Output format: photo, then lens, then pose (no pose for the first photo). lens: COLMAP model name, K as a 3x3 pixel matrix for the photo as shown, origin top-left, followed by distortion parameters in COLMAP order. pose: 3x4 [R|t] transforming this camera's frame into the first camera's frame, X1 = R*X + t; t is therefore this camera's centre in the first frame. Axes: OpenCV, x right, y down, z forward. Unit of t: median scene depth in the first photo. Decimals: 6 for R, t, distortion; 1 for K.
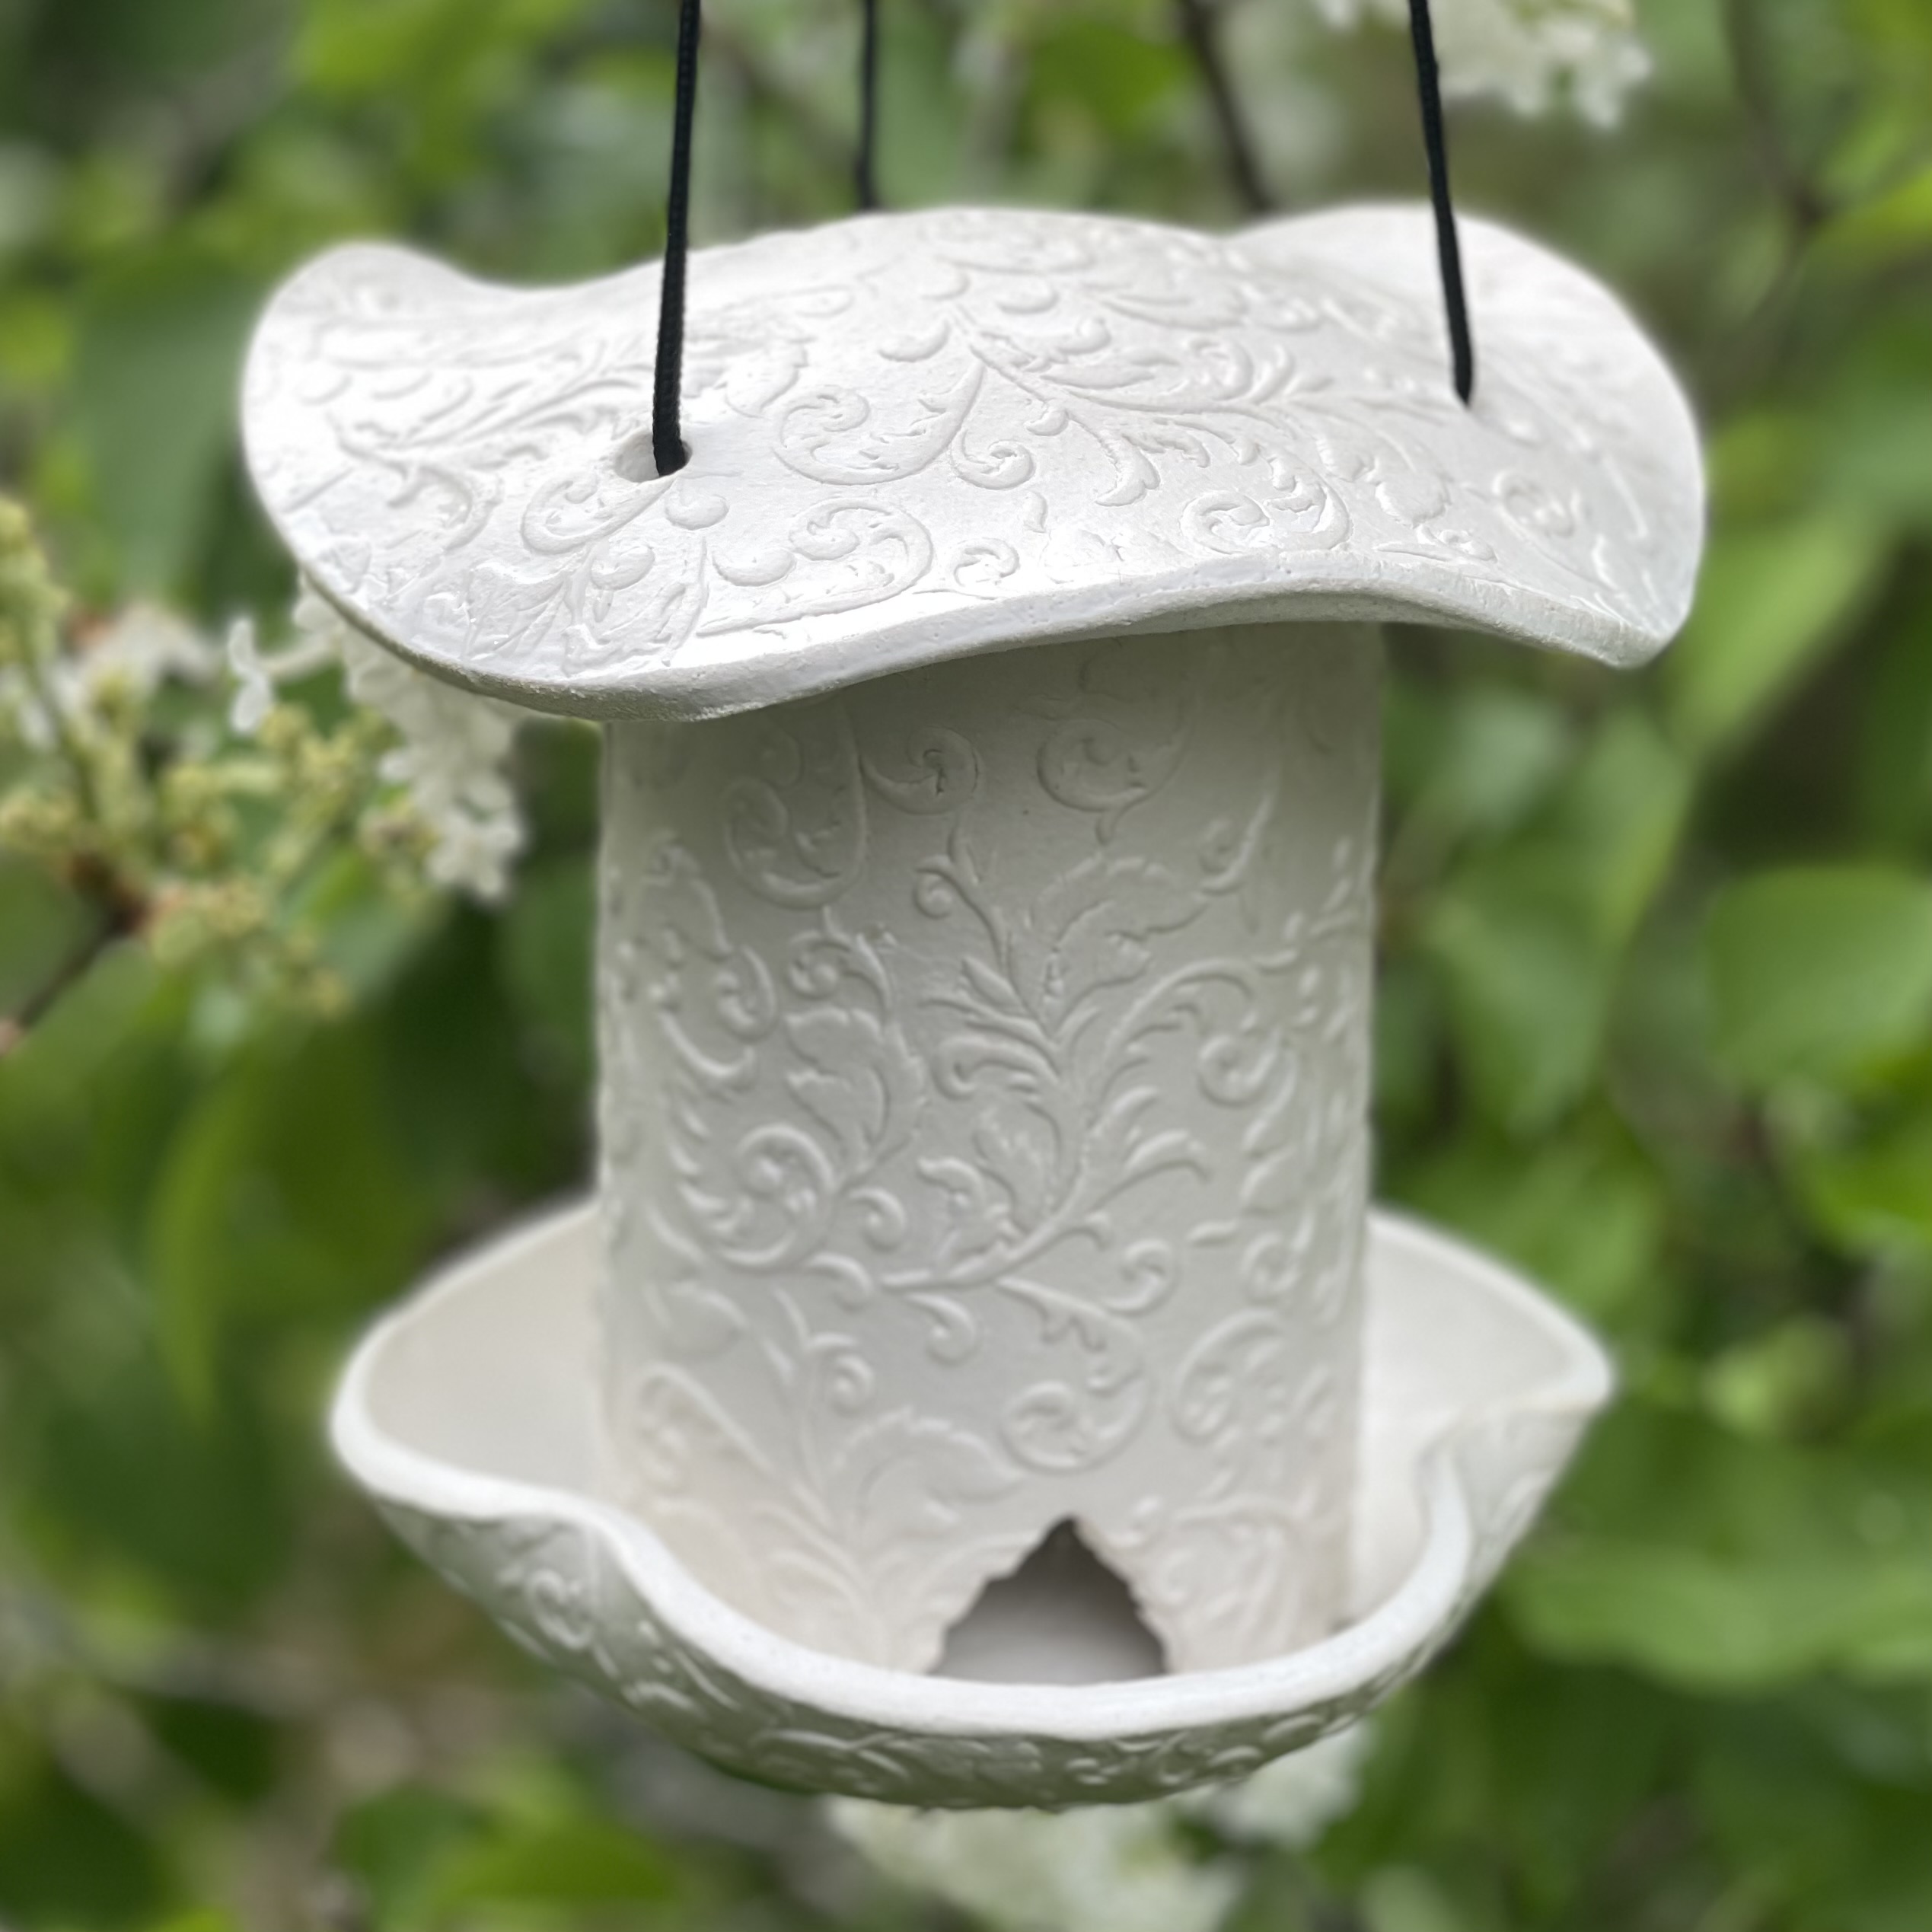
lens RADIAL K [[6398.8, 0, 966.0], [0, 6398.8, 966.0], [0, 0, 1]] dist [0.161584, 1.261964]
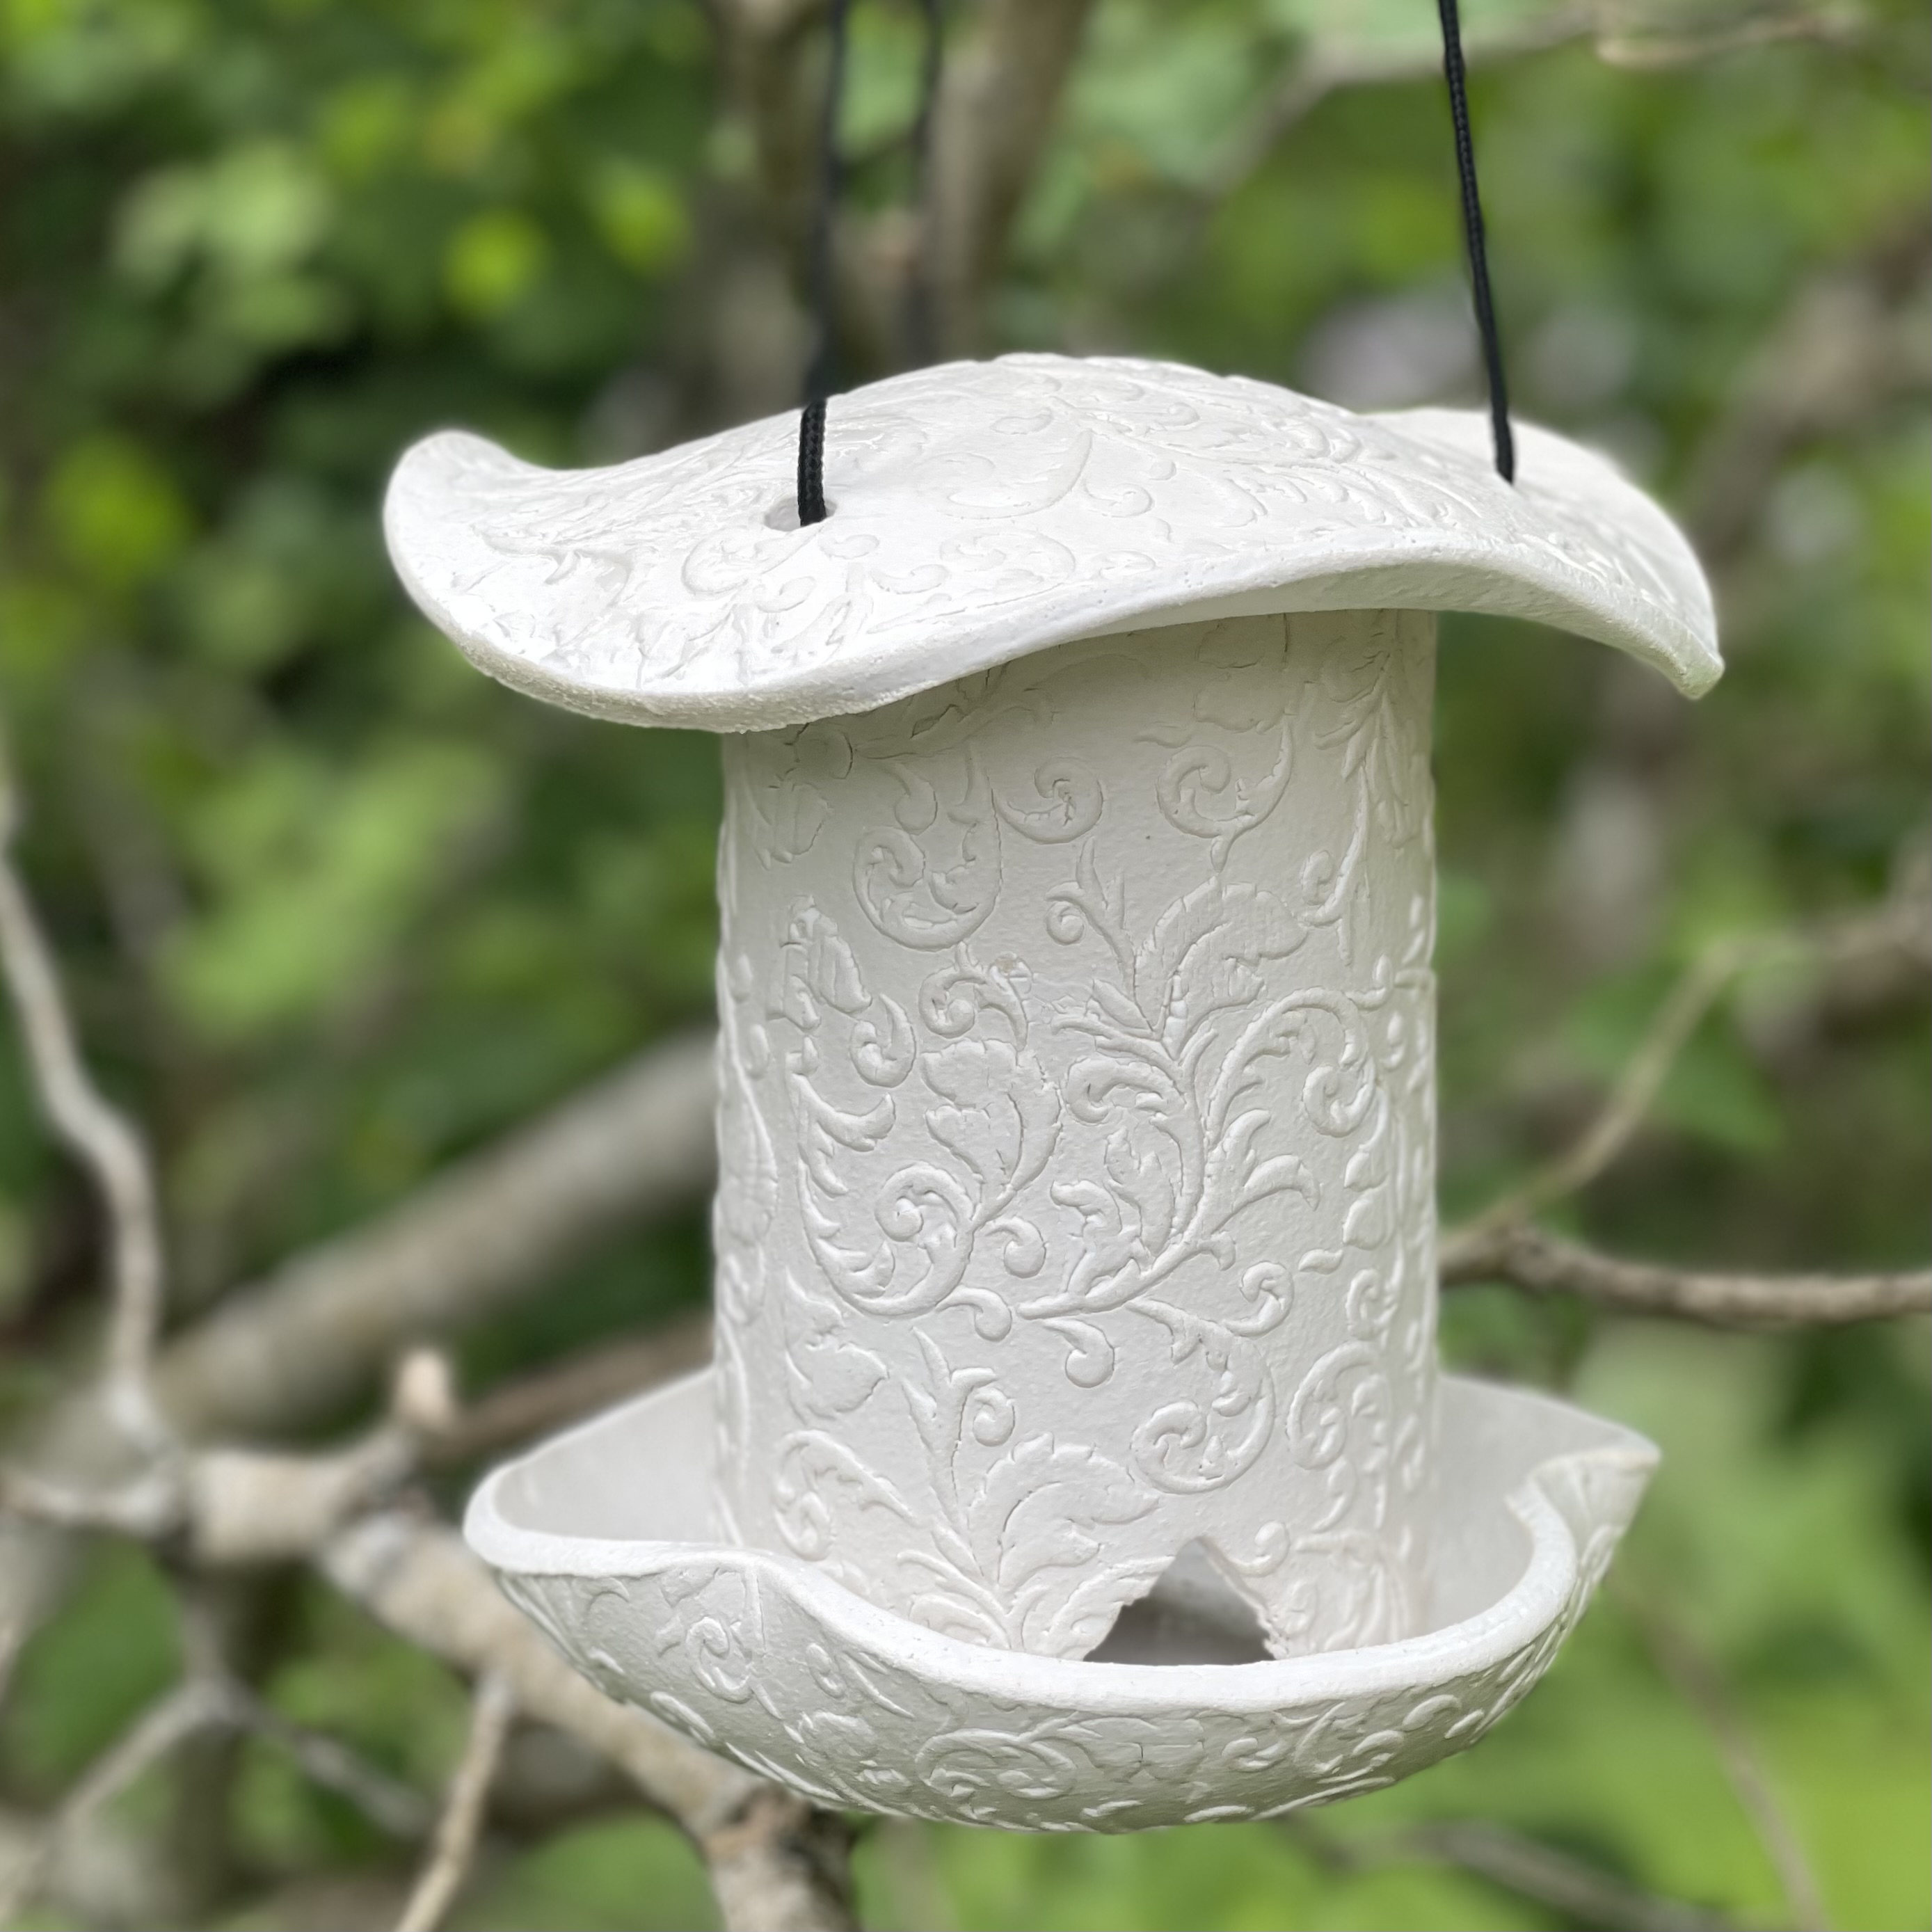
lens RADIAL K [[6398.8, 0, 966.0], [0, 6398.8, 966.0], [0, 0, 1]] dist [0.161584, 1.261964]
pose [[0.994817, -0.035508, 0.095282, -0.122159], [0.053627, 0.979348, -0.194942, 0.201678], [-0.086392, 0.199041, 0.976176, -0.046975]]
